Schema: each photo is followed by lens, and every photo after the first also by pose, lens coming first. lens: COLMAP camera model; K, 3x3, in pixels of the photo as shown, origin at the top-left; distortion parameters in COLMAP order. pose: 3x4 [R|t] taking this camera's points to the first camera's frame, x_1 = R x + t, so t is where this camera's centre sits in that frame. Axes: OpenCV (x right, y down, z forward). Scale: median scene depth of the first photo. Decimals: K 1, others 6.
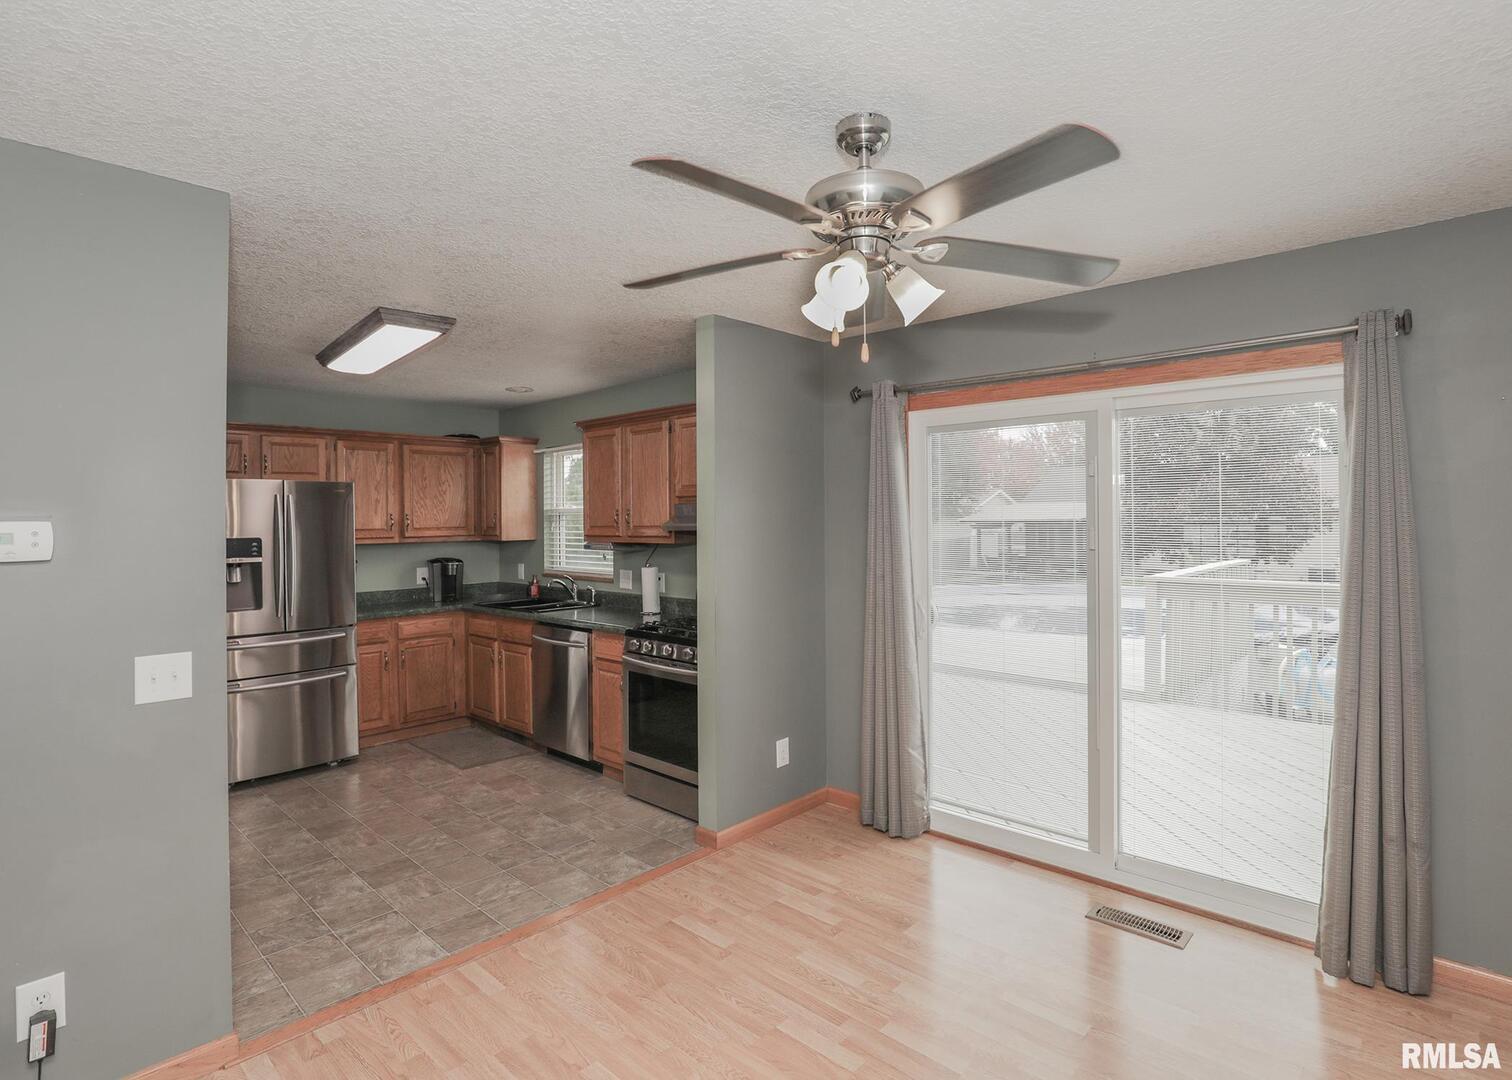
lens RADIAL K [[758.1, 0, 756.4], [0, 758.1, 515.7], [0, 0, 1]] dist [-0.036832, 0.000040]
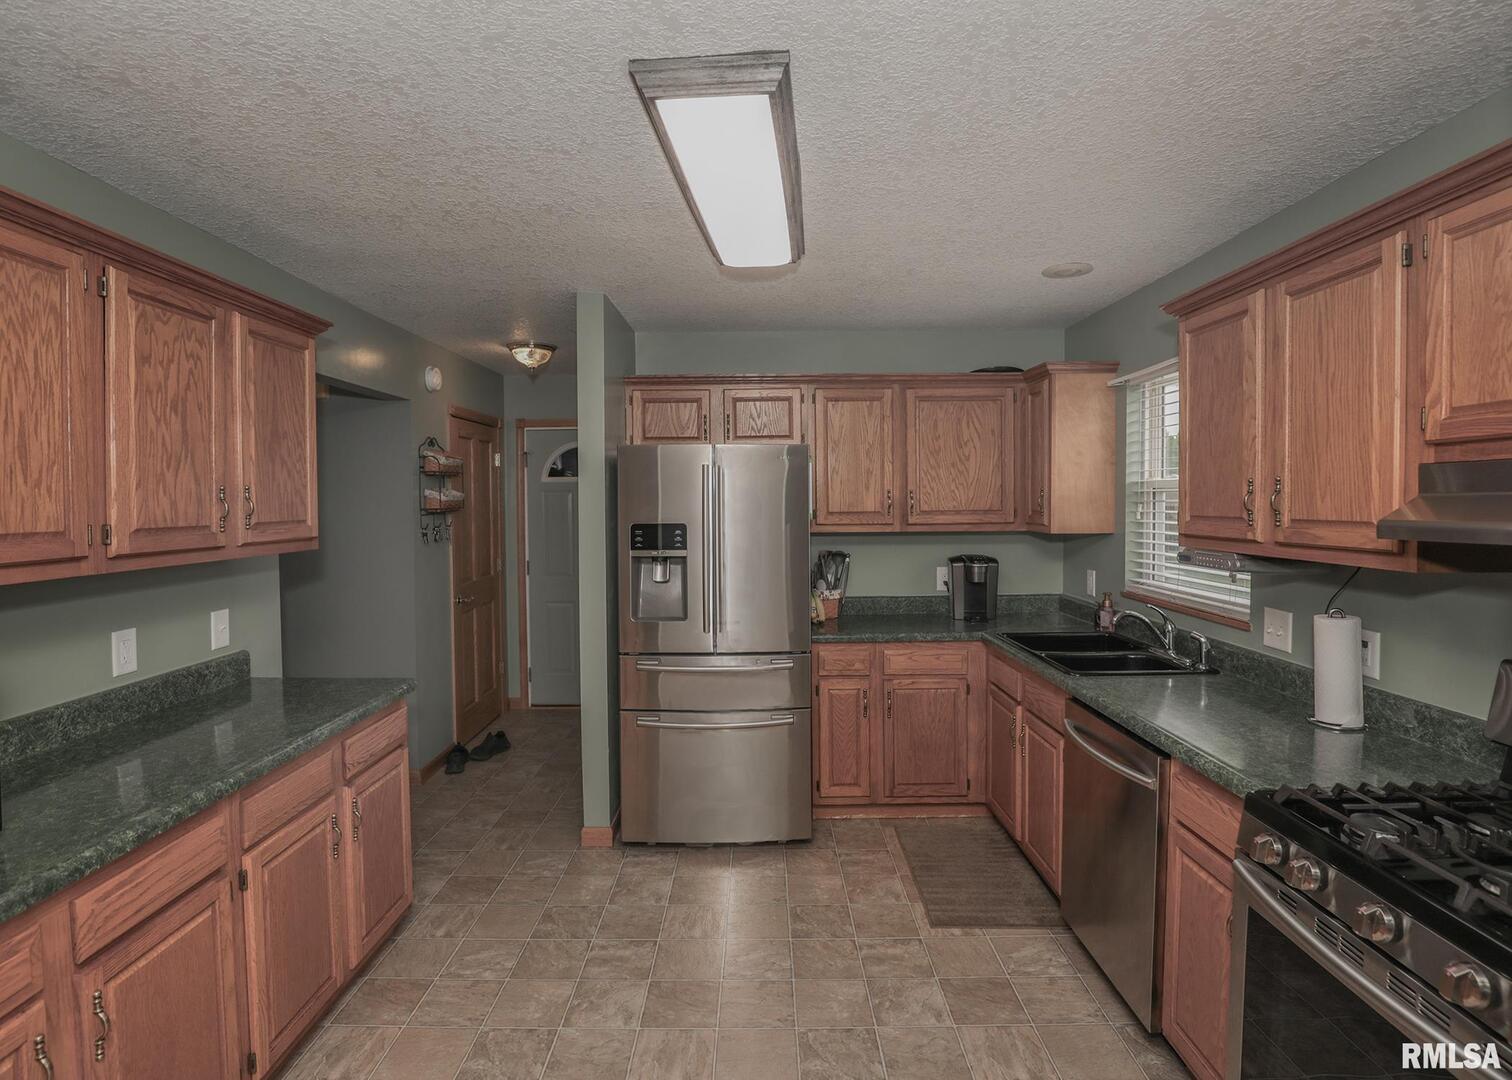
lens RADIAL K [[758.1, 0, 756.4], [0, 758.1, 515.7], [0, 0, 1]] dist [-0.036832, 0.000040]
pose [[0.679549, 0.022586, -0.733283, -0.055027], [0.002414, 0.999452, 0.033022, -0.002322], [0.733626, -0.024210, 0.679122, 0.445982]]
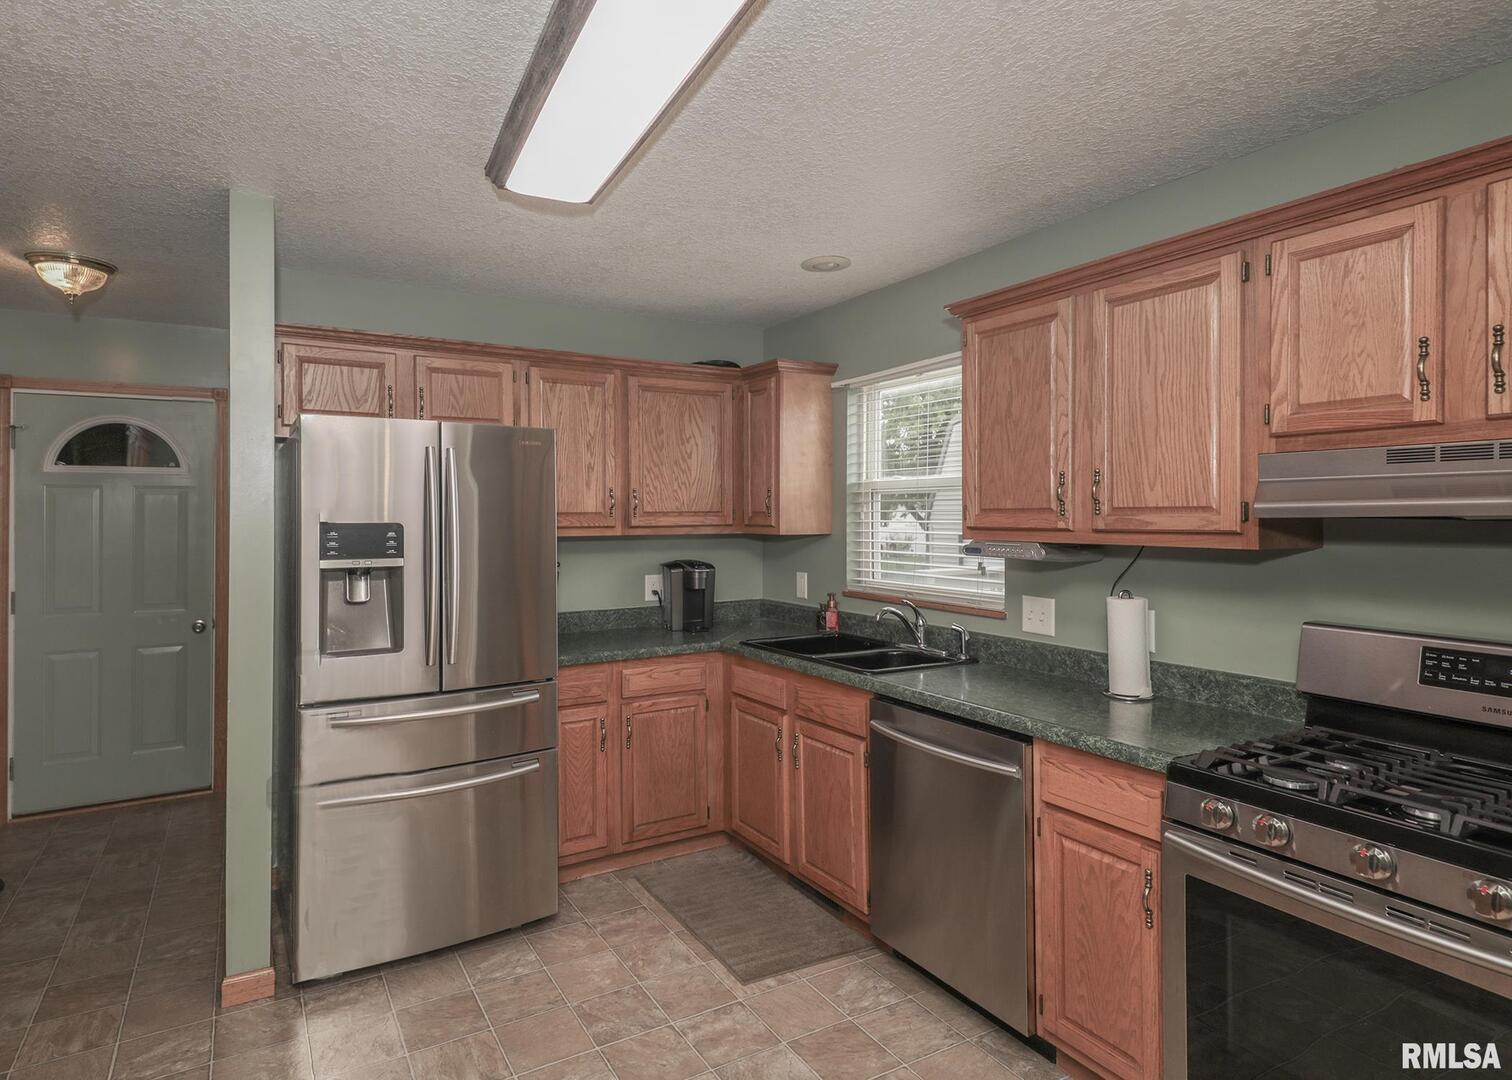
lens RADIAL K [[818.7, 0, 697.8], [0, 818.7, 509.5], [0, 0, 1]] dist [0.081039, -0.066702]
pose [[0.949426, 0.006851, -0.313917, -0.213593], [-0.006546, 0.999977, 0.002025, 0.013499], [0.313923, 0.000132, 0.949448, 0.396323]]
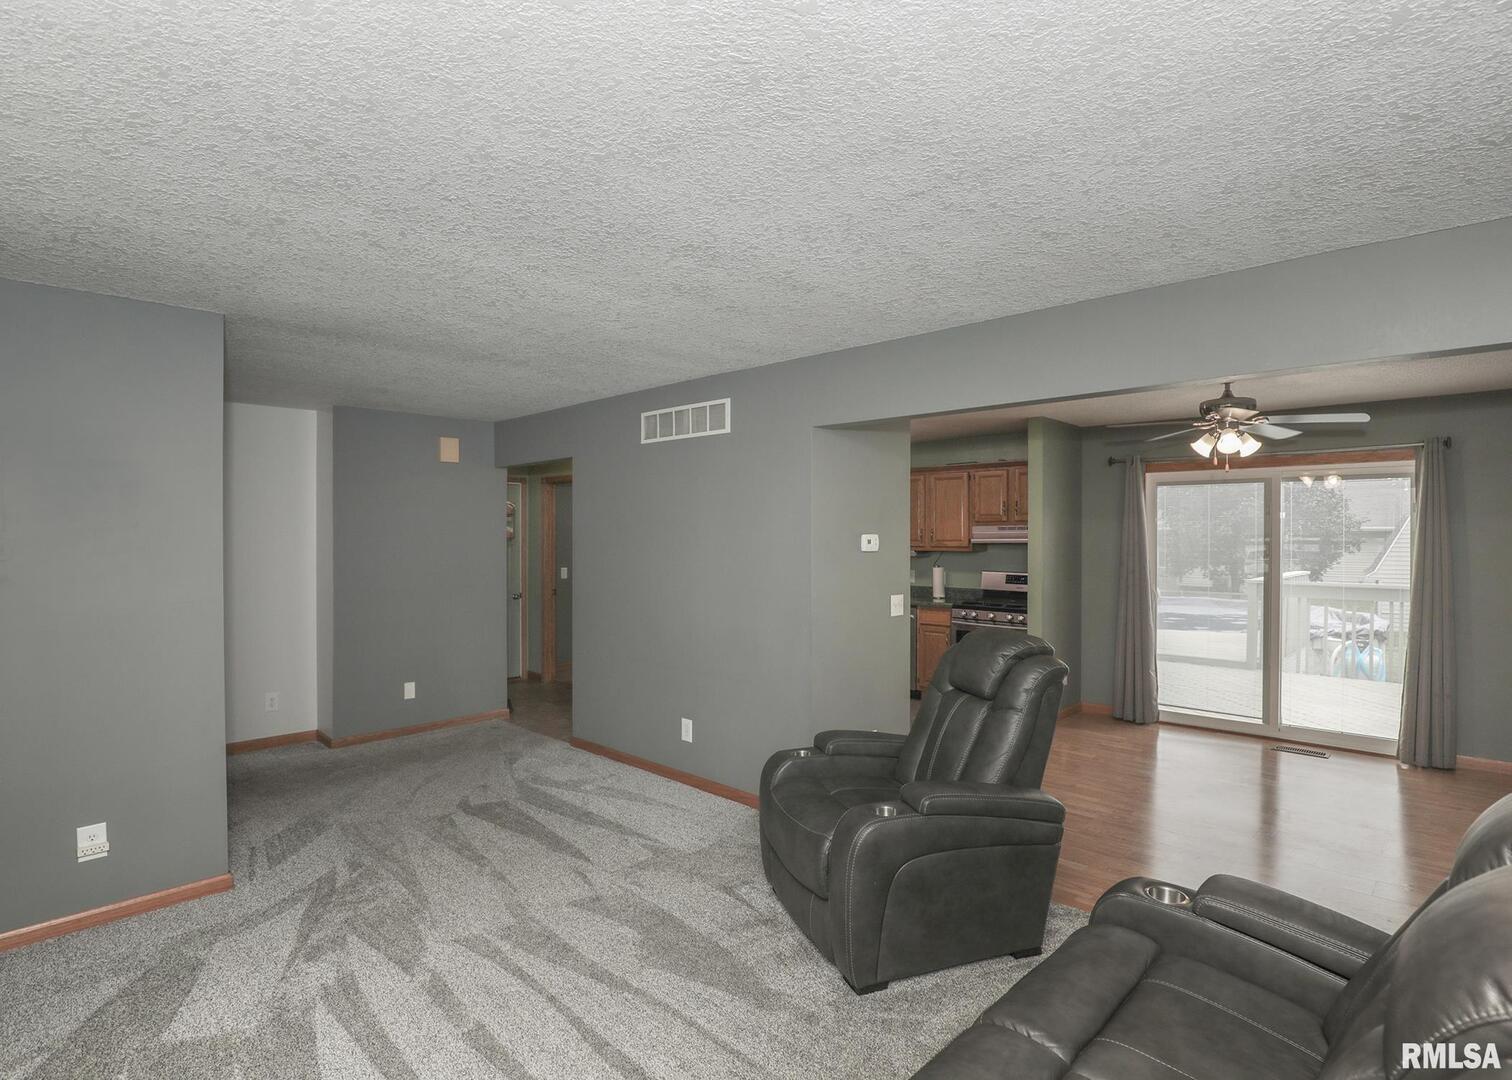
lens RADIAL K [[758.1, 0, 756.4], [0, 758.1, 515.7], [0, 0, 1]] dist [-0.036832, 0.000040]
pose [[0.999889, 0.010723, -0.010347, -0.452725], [-0.010958, 0.999678, -0.022877, 0.003038], [0.010098, 0.022987, 0.999685, -0.479853]]
